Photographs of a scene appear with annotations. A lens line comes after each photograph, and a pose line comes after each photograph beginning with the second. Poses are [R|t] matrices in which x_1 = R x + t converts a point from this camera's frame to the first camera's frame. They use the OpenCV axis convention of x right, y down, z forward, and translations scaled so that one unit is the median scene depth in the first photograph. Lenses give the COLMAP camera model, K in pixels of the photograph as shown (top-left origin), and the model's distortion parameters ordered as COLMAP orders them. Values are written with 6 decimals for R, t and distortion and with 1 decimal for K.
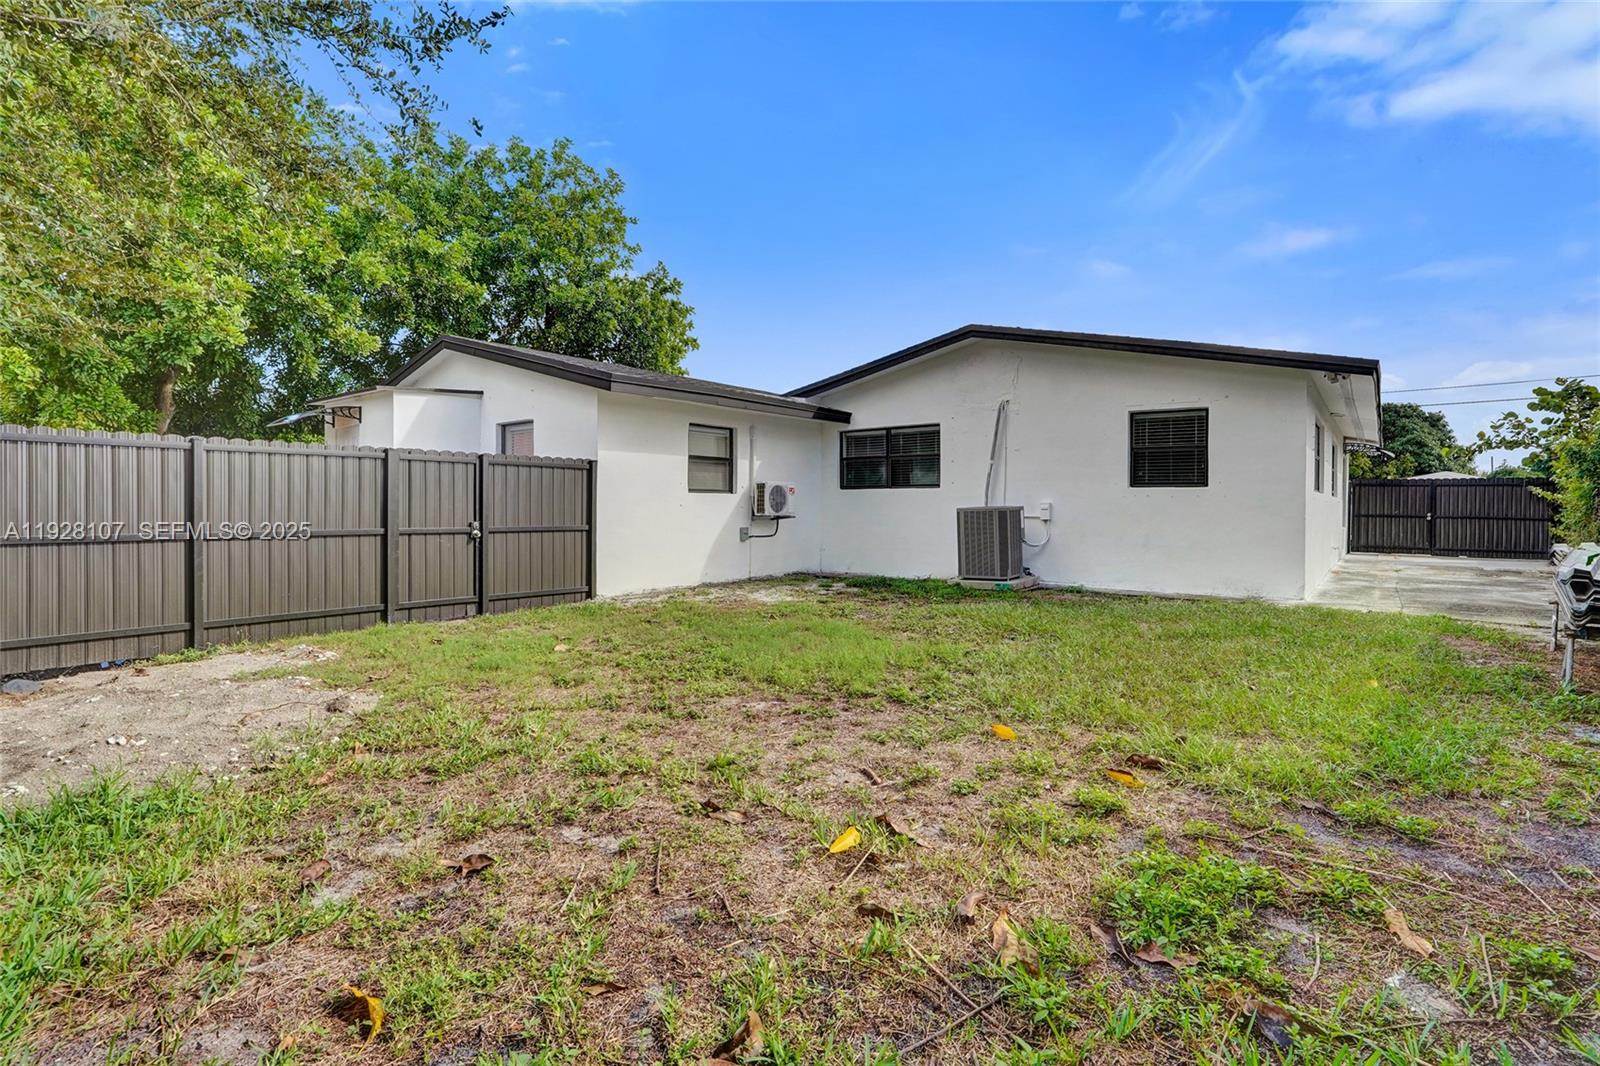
lens RADIAL K [[752.2, 0, 798.0], [0, 752.2, 500.5], [0, 0, 1]] dist [-0.050340, -0.000093]
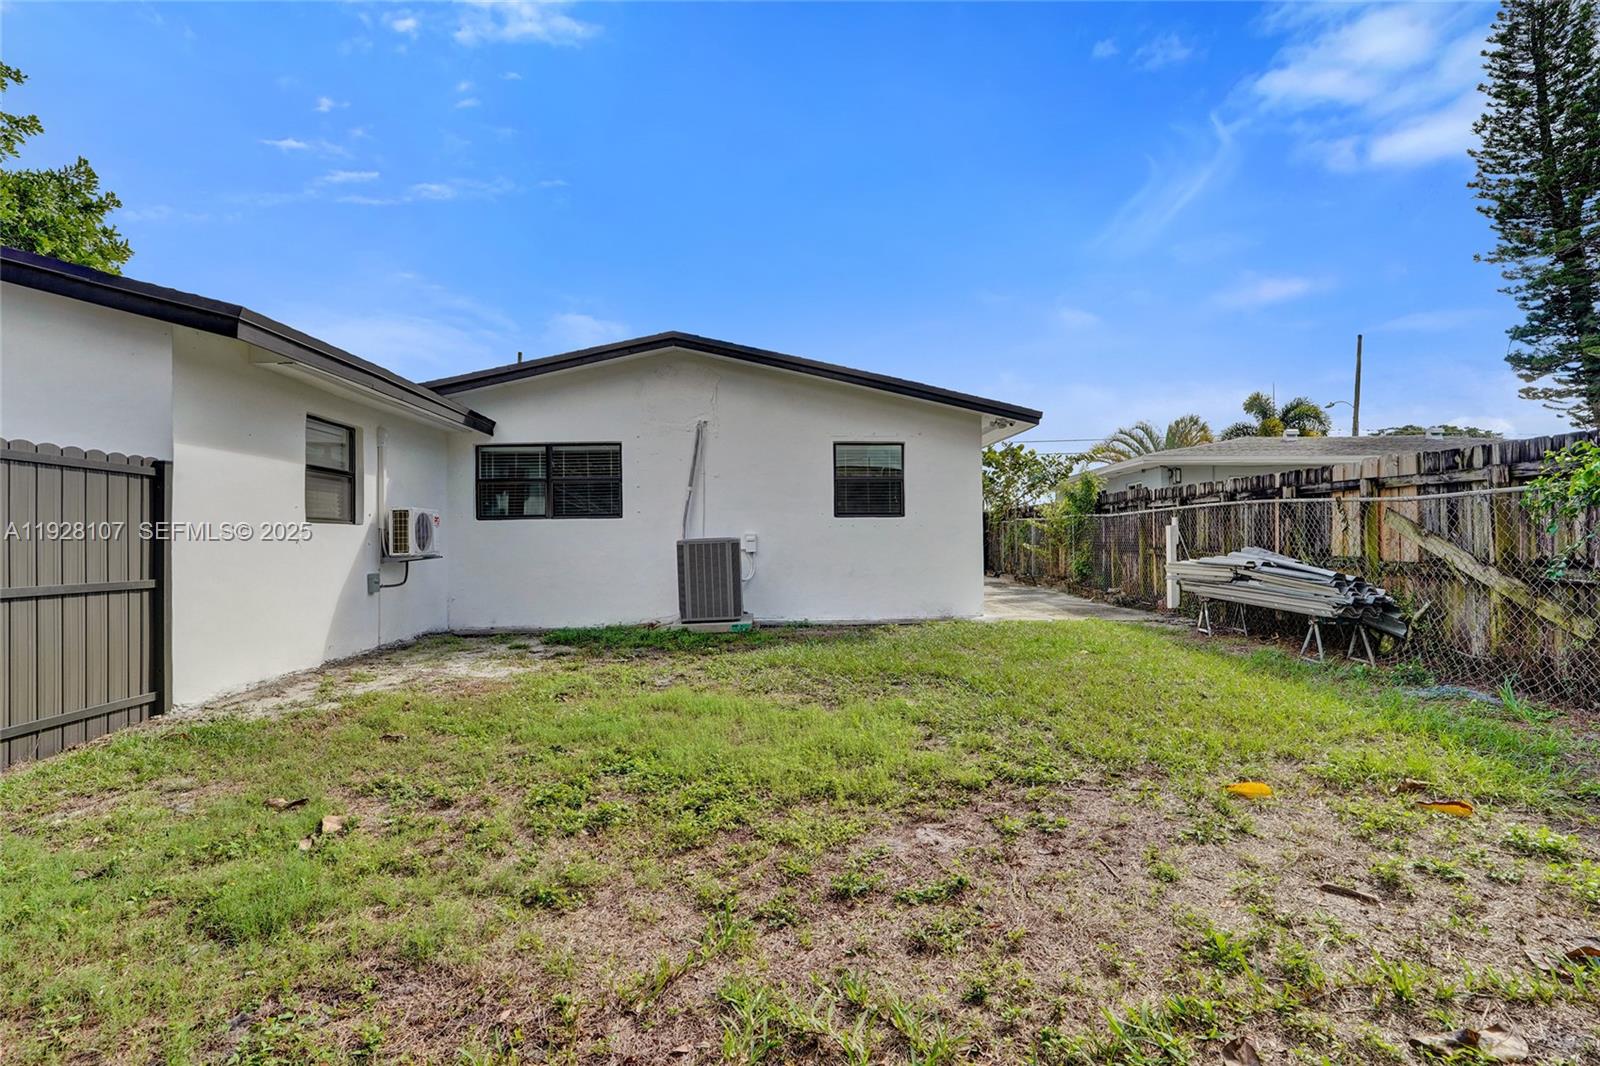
lens RADIAL K [[751.8, 0, 790.1], [0, 751.8, 531.6], [0, 0, 1]] dist [-0.050782, 0.025458]
pose [[0.755440, -0.005042, 0.655198, -0.242947], [0.010776, 0.999931, -0.004730, 0.005069], [-0.655129, 0.010634, 0.755442, 0.254702]]
